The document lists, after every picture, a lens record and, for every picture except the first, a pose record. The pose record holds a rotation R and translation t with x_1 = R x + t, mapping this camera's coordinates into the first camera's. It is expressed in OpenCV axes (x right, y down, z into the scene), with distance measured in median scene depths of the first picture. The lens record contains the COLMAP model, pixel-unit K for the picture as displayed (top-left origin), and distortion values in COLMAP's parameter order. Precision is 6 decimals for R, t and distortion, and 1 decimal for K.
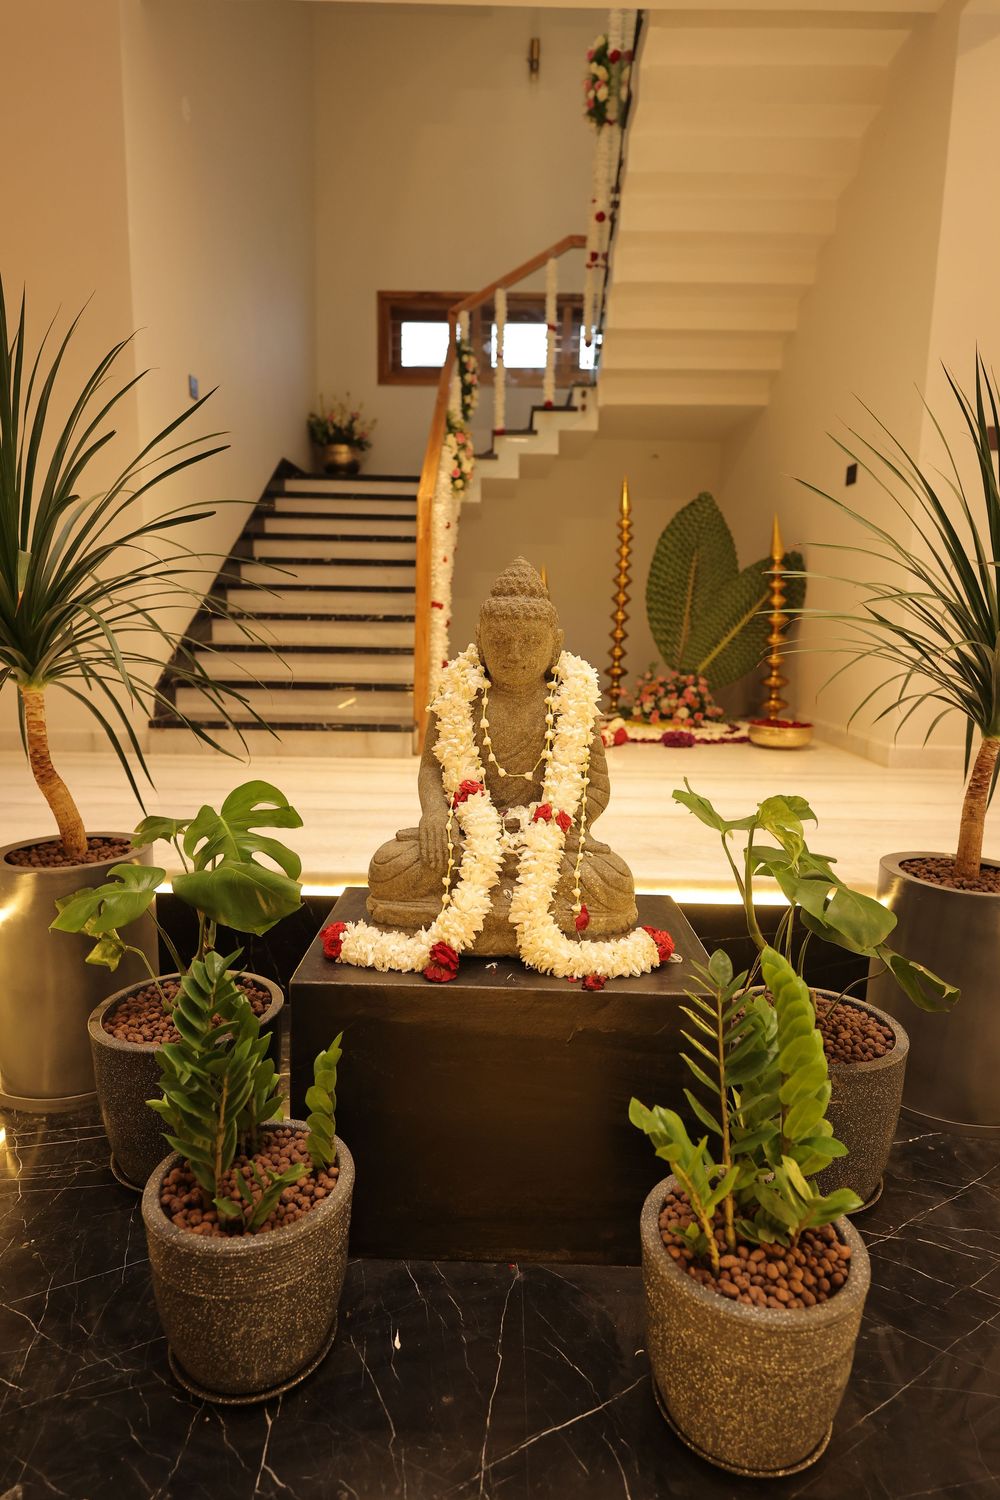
lens RADIAL K [[864.5, 0, 501.3], [0, 864.5, 752.9], [0, 0, 1]] dist [-0.002396, 0.004033]
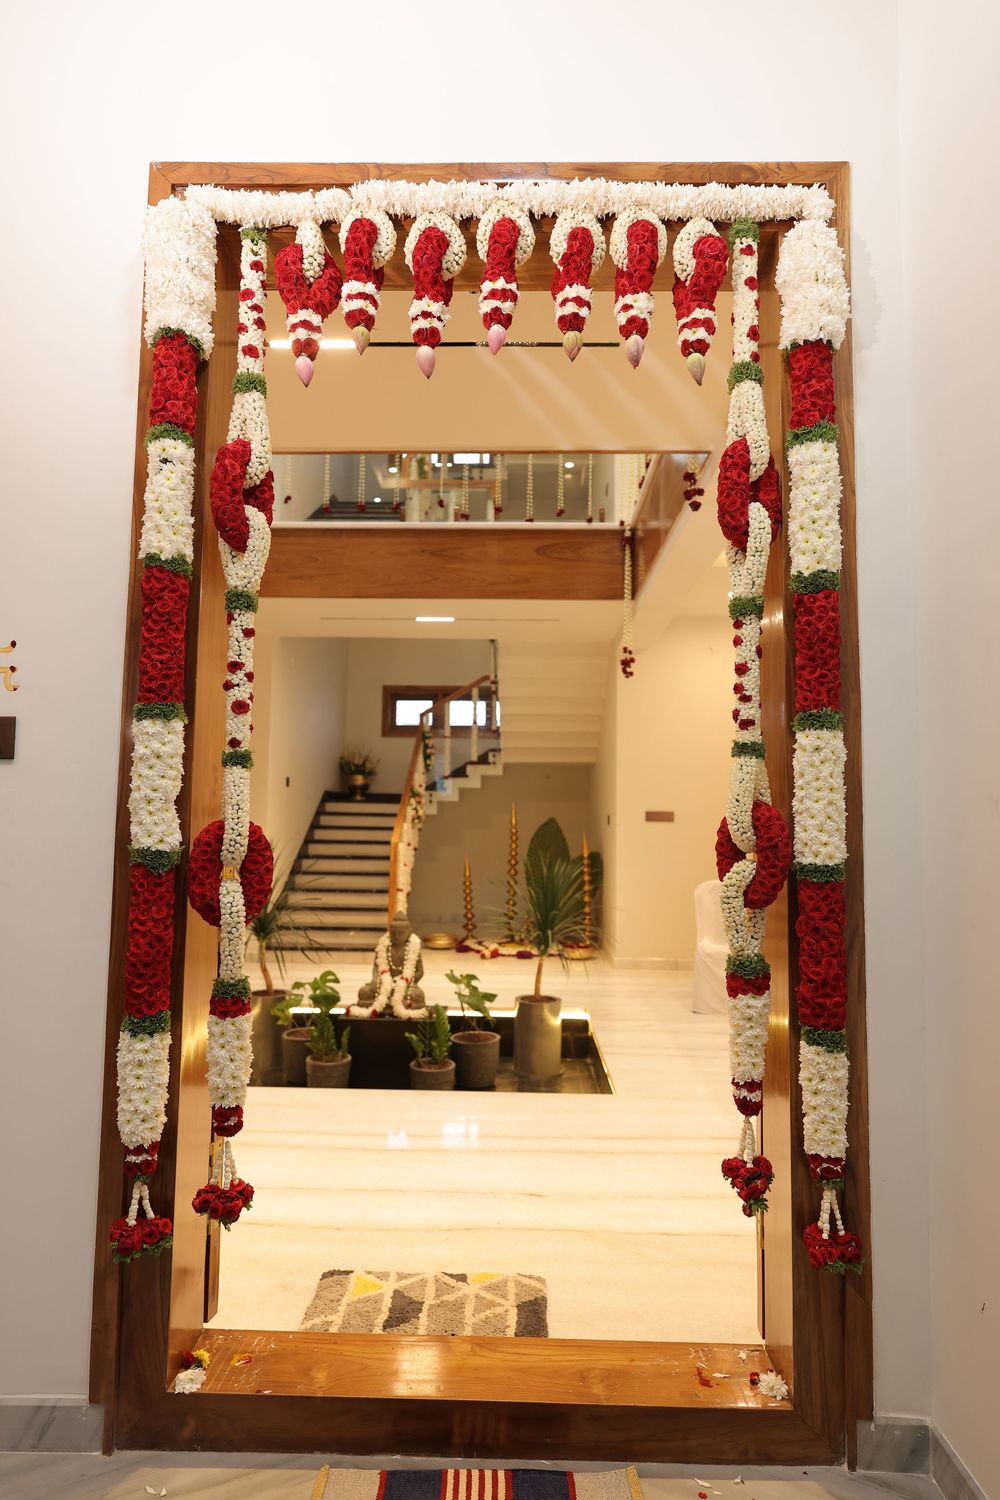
lens RADIAL K [[864.5, 0, 497.1], [0, 864.5, 747.5], [0, 0, 1]] dist [-0.002396, 0.004033]
pose [[0.999800, -0.006383, -0.018942, 0.205937], [0.001638, 0.970627, -0.240585, -0.000539], [0.019922, 0.240506, 0.970443, -1.126944]]
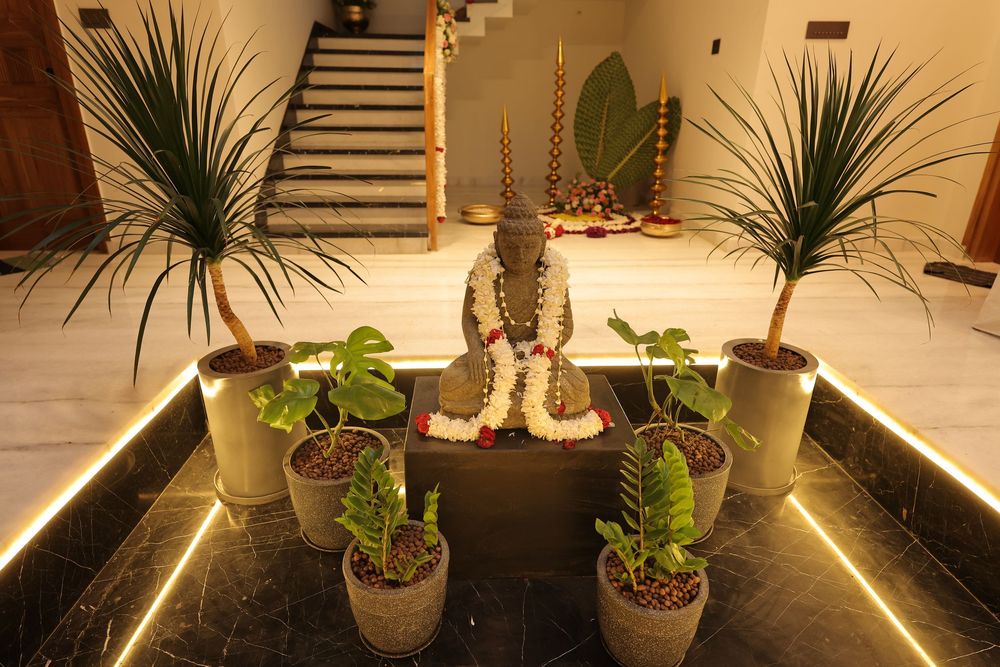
lens RADIAL K [[576.3, 0, 498.4], [0, 576.3, 334.4], [0, 0, 1]] dist [-0.002396, 0.004033]
pose [[0.998211, -0.031189, 0.051011, -0.033116], [0.018977, 0.974323, 0.224355, -0.081139], [-0.056698, -0.222986, 0.973171, -0.046347]]
